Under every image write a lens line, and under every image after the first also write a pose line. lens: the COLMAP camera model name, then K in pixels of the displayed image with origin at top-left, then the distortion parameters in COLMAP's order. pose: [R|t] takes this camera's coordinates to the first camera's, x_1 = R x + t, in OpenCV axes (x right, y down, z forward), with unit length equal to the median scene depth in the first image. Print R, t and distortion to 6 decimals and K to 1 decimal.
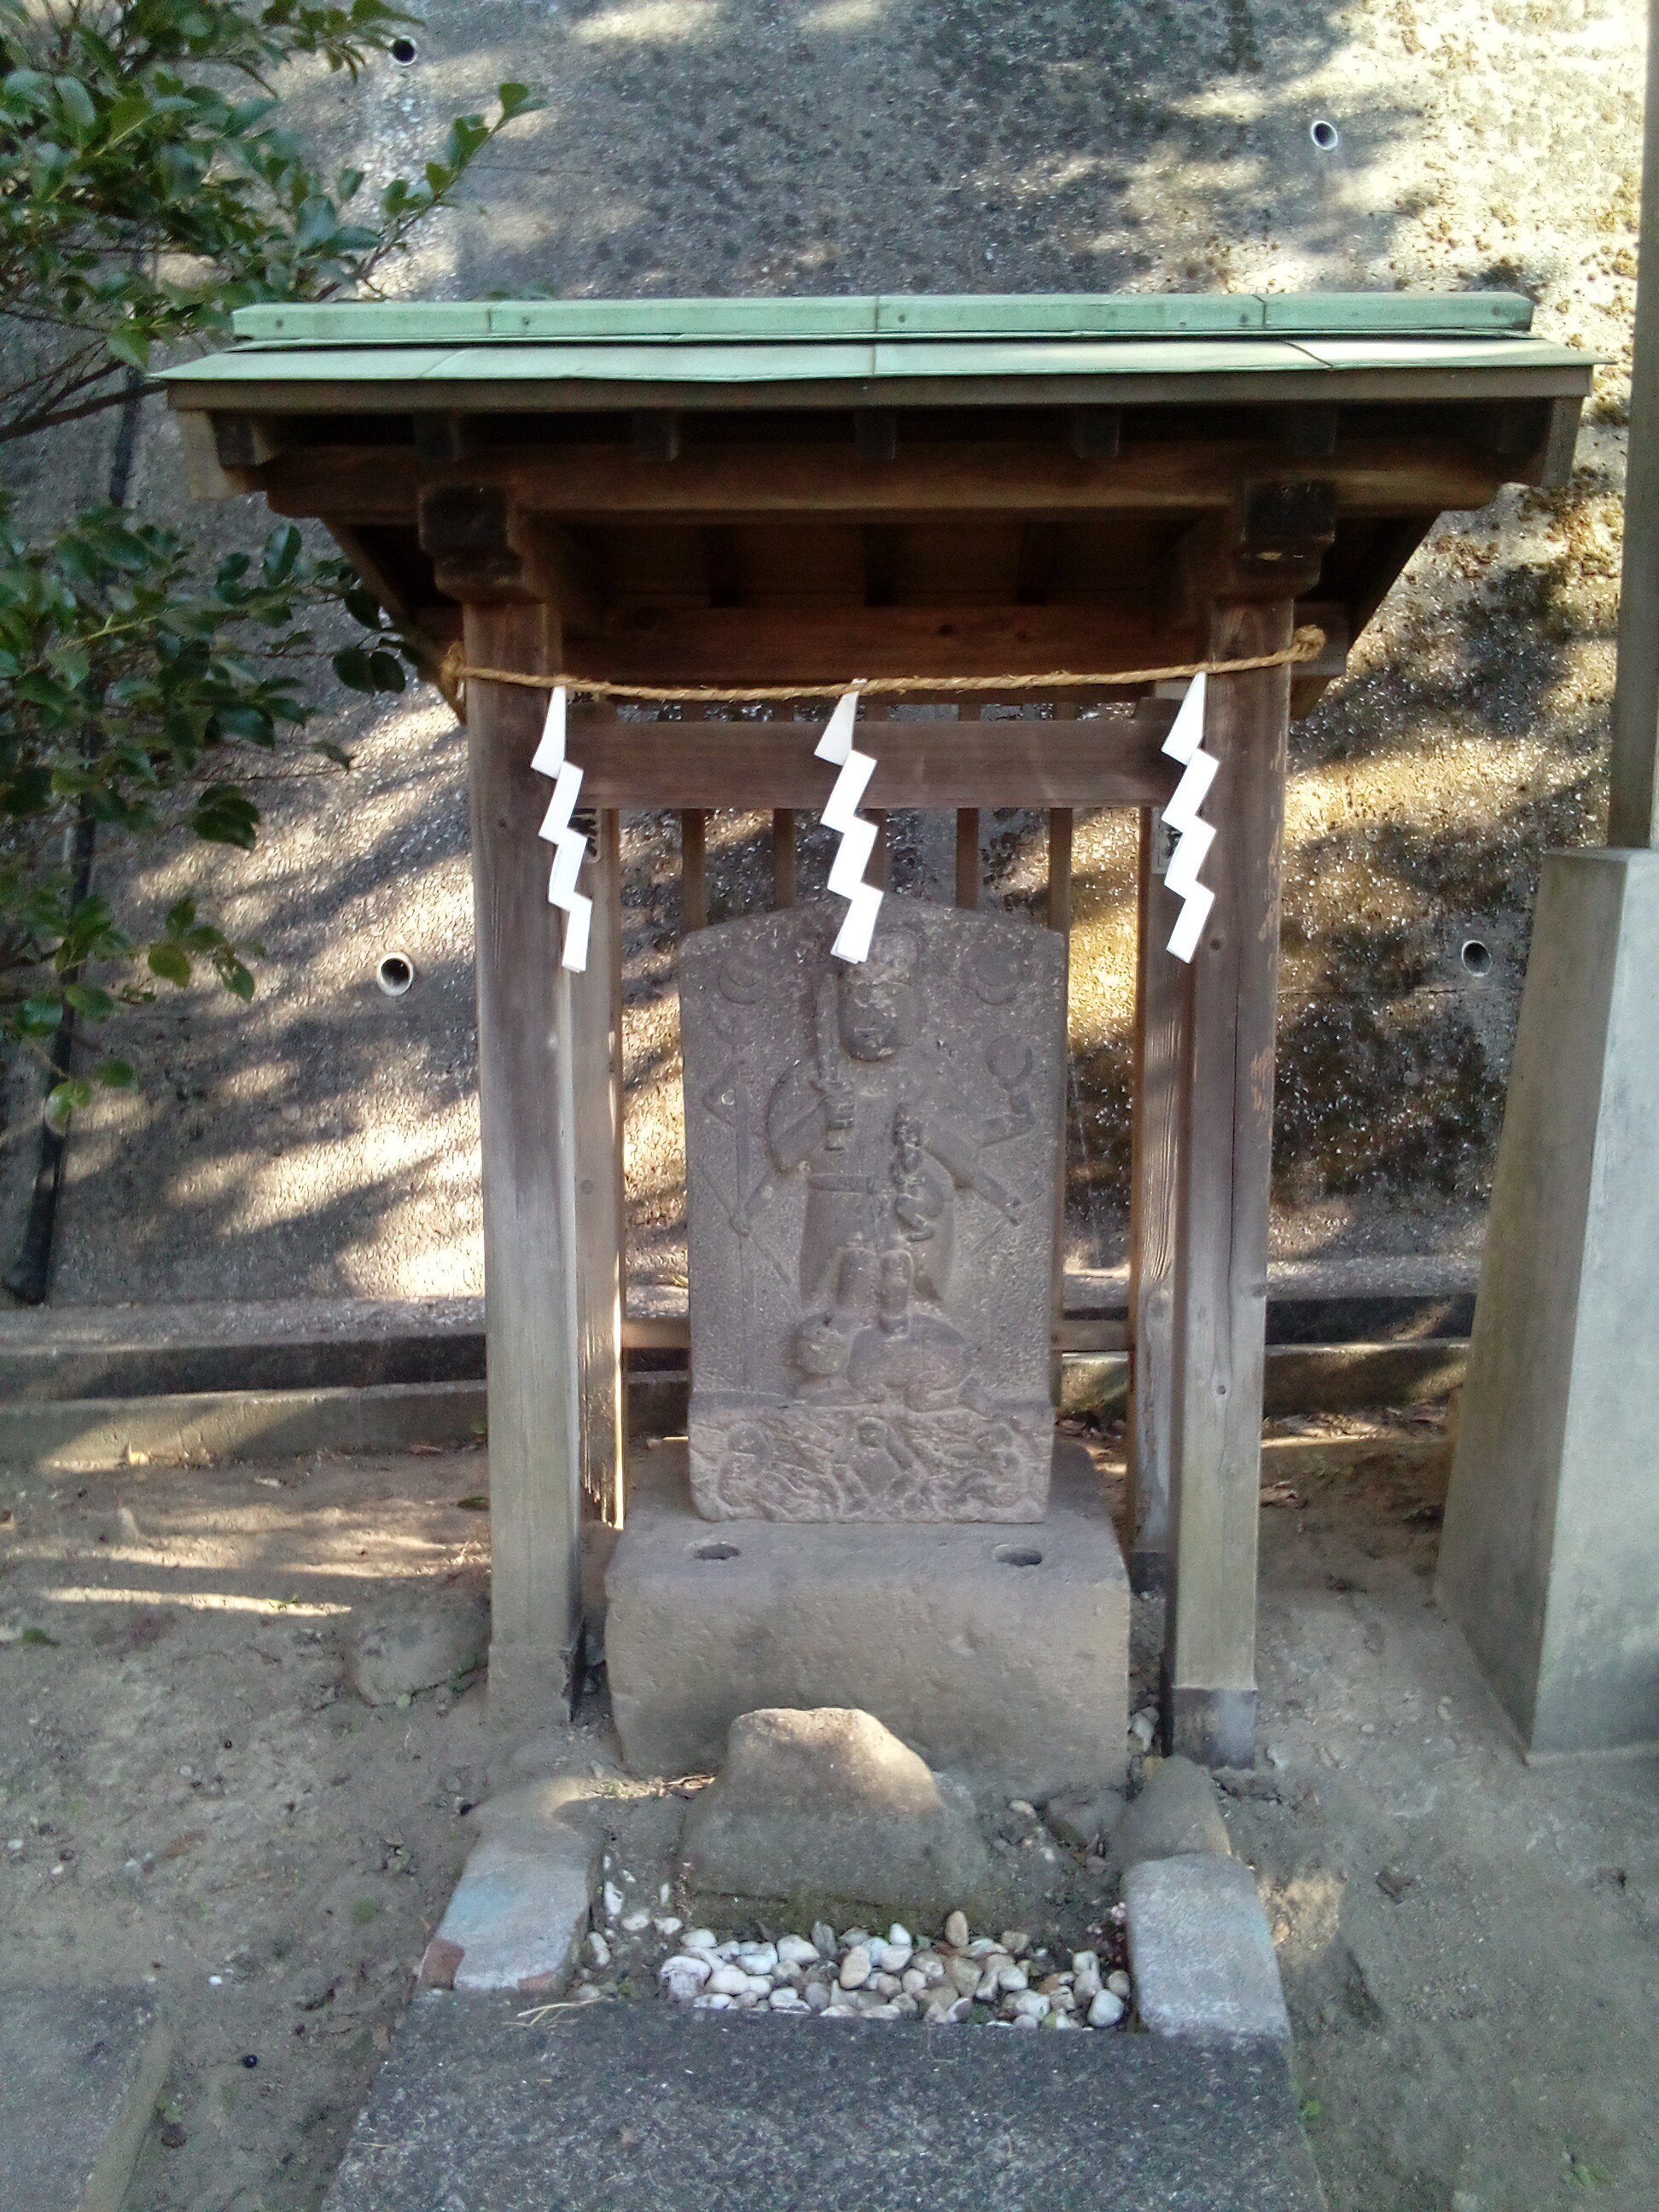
lens RADIAL K [[1783.3, 0, 832.1], [0, 1783.3, 1096.5], [0, 0, 1]] dist [0.121284, -0.180016]
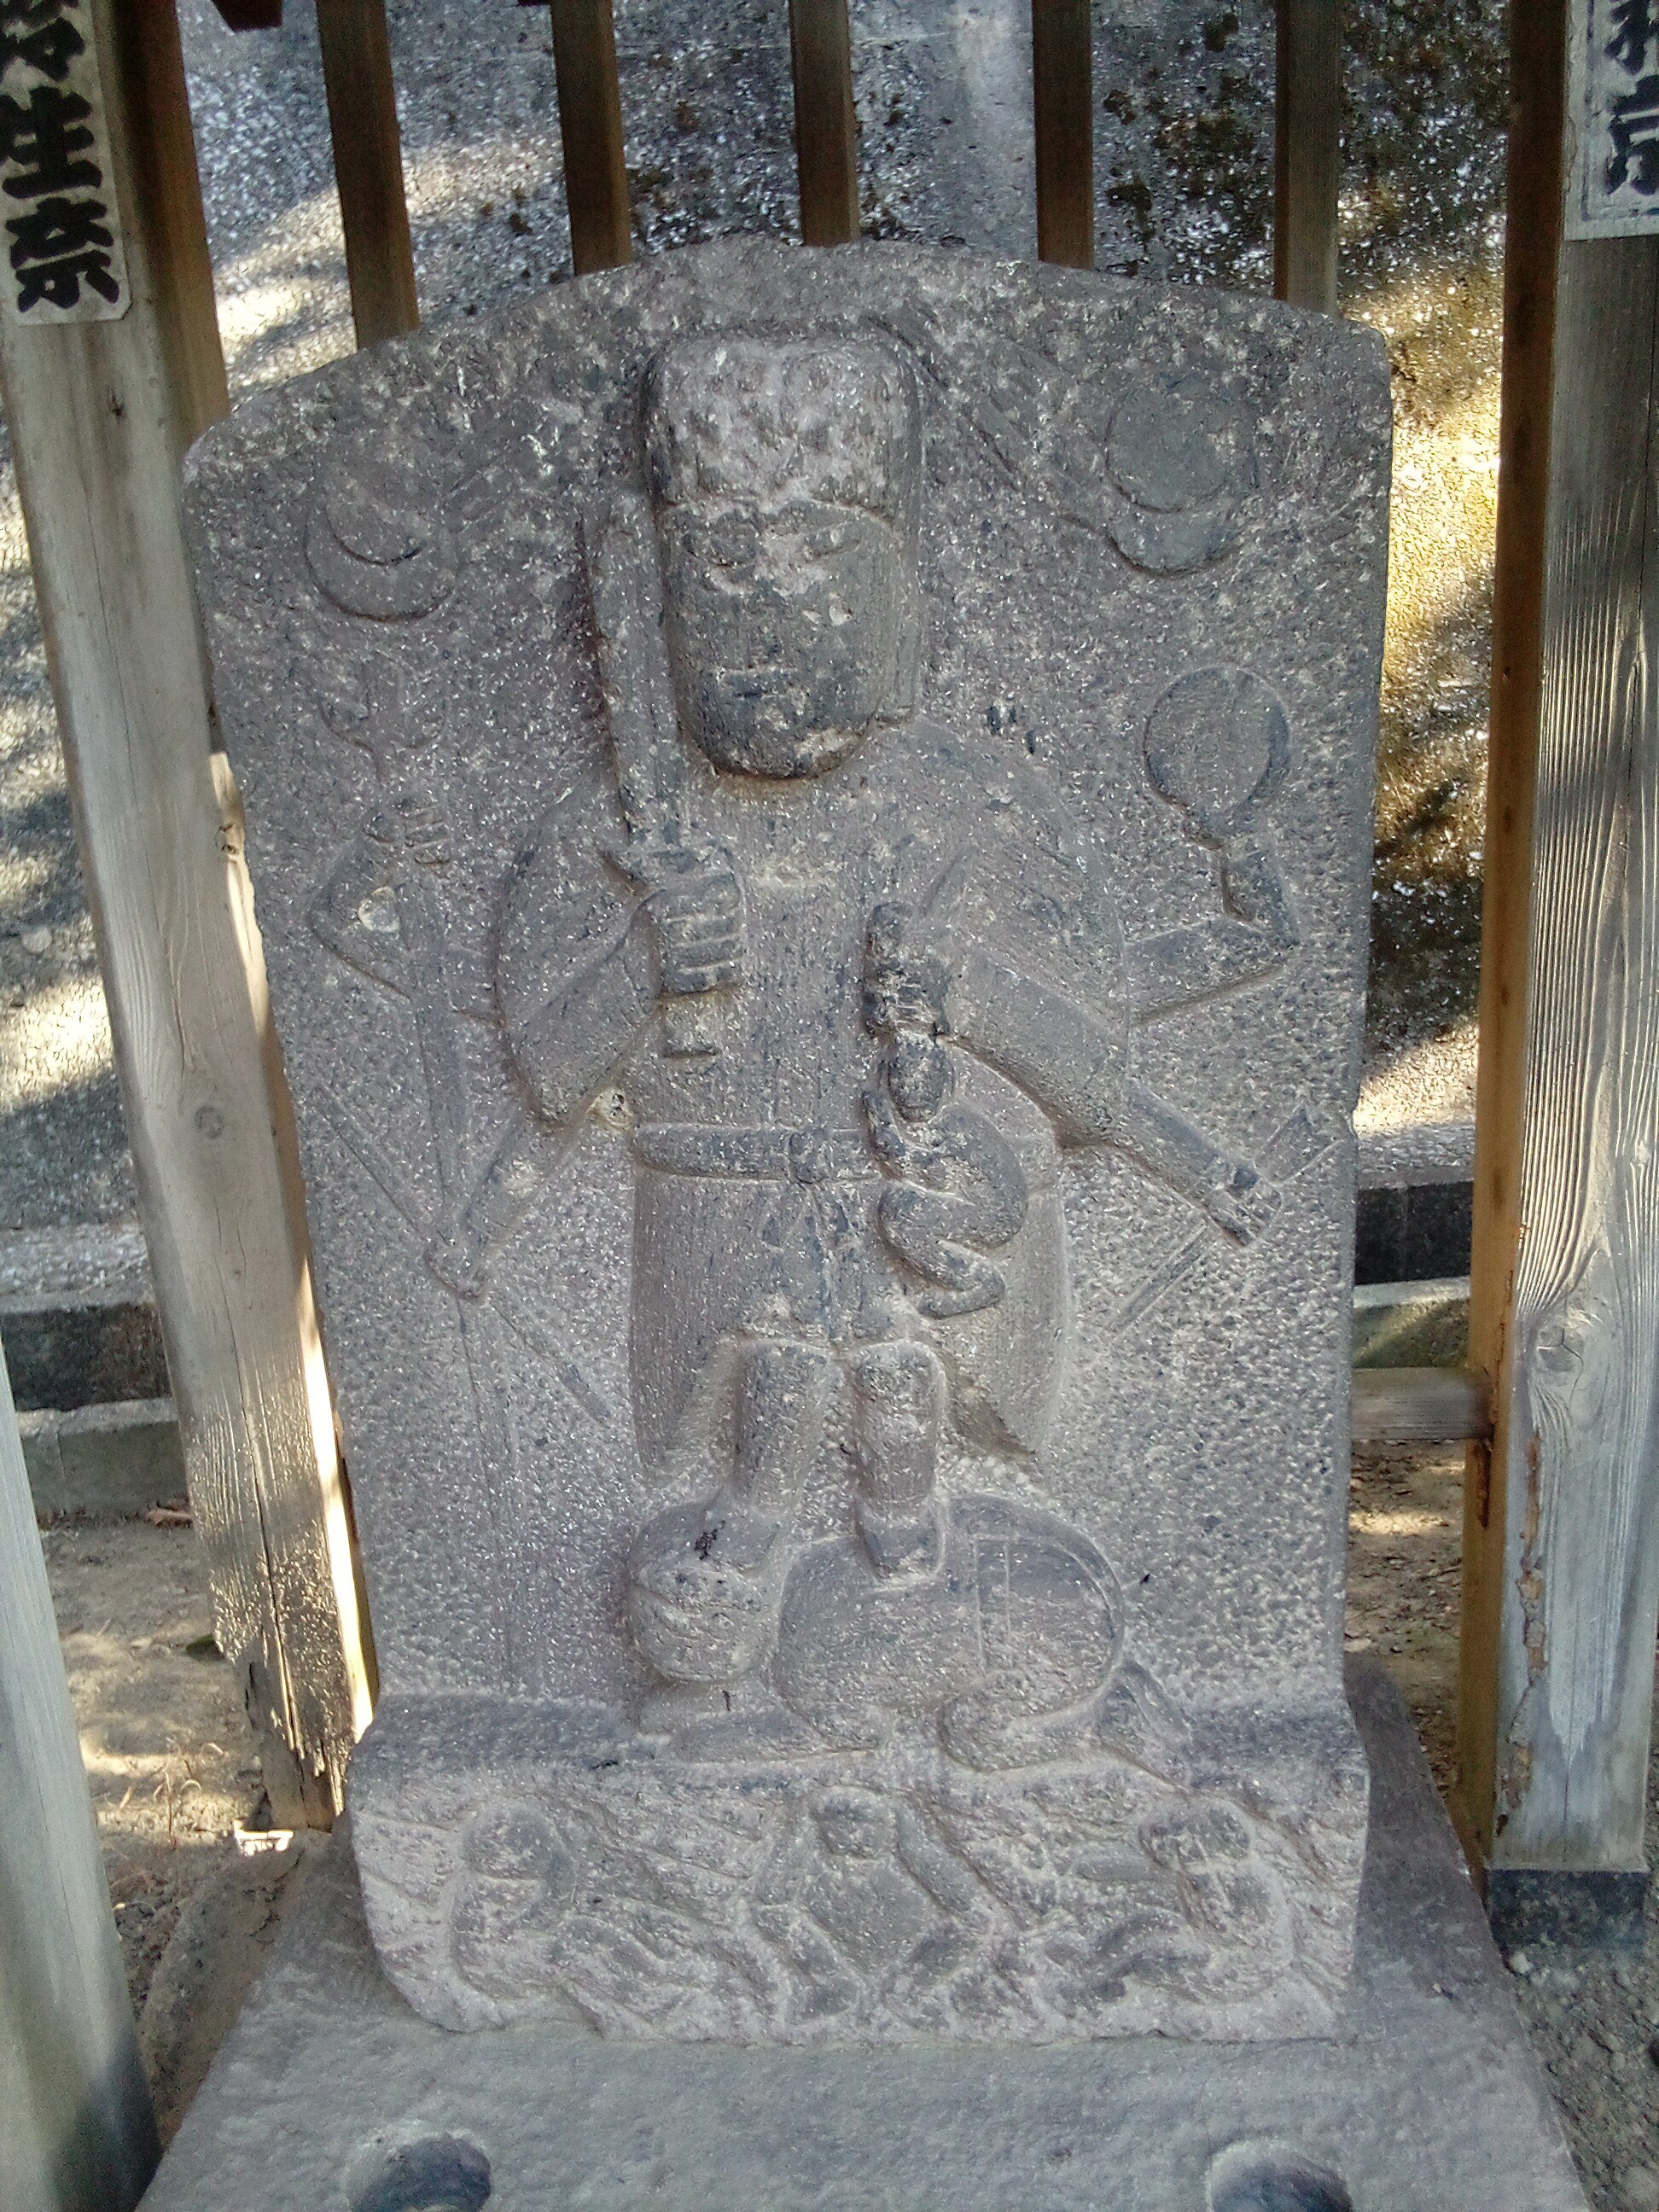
lens RADIAL K [[1783.3, 0, 832.1], [0, 1783.3, 1096.5], [0, 0, 1]] dist [0.121284, -0.180016]
pose [[0.996879, -0.042892, -0.066270, 0.048669], [0.050918, 0.990898, 0.124613, -0.002795], [0.060322, -0.127598, 0.989990, 0.659849]]
